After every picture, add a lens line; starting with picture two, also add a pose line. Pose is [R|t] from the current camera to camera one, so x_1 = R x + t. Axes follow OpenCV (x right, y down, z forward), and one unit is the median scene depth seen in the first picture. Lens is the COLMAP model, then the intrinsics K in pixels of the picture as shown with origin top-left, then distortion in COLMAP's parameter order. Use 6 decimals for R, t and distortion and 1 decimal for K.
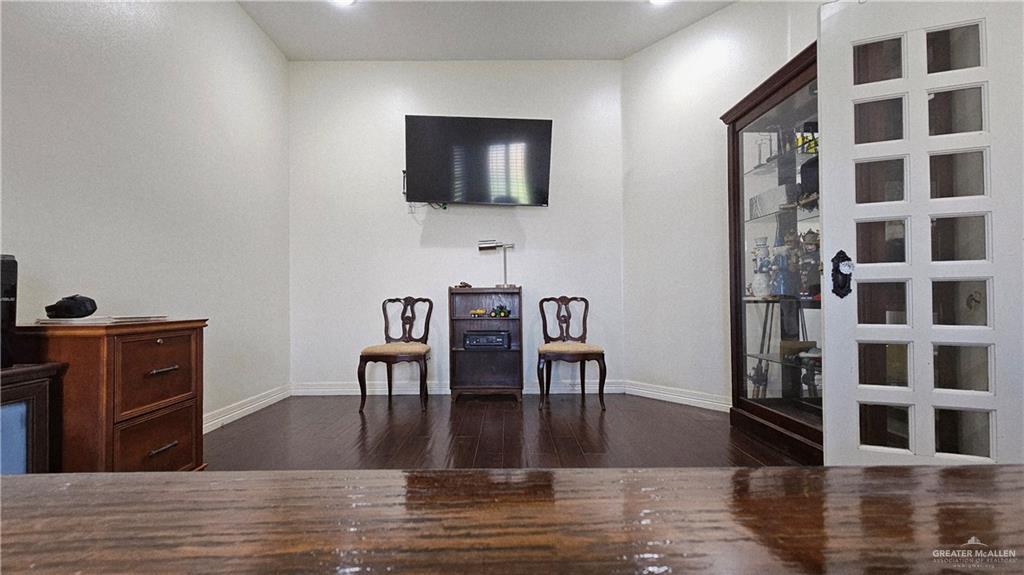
lens RADIAL K [[419.6, 0, 507.7], [0, 419.6, 294.4], [0, 0, 1]] dist [-0.000235, -0.000334]
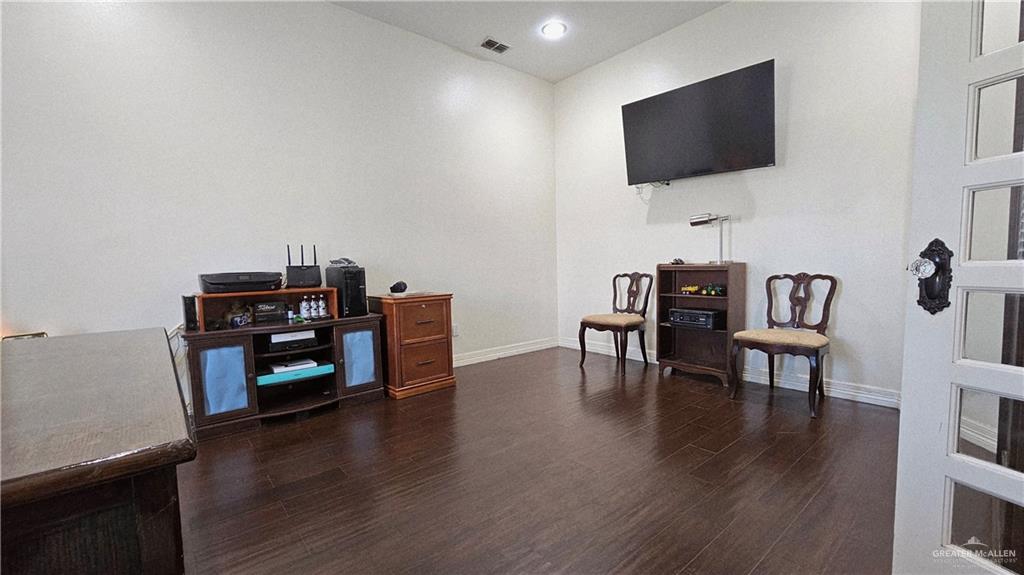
lens RADIAL K [[427.3, 0, 508.7], [0, 427.3, 295.9], [0, 0, 1]] dist [-0.000850, -0.000084]
pose [[0.628021, 0.052225, -0.776442, 0.441405], [0.032330, 0.995133, 0.093084, -0.049594], [0.777524, -0.083562, 0.623277, 0.045409]]
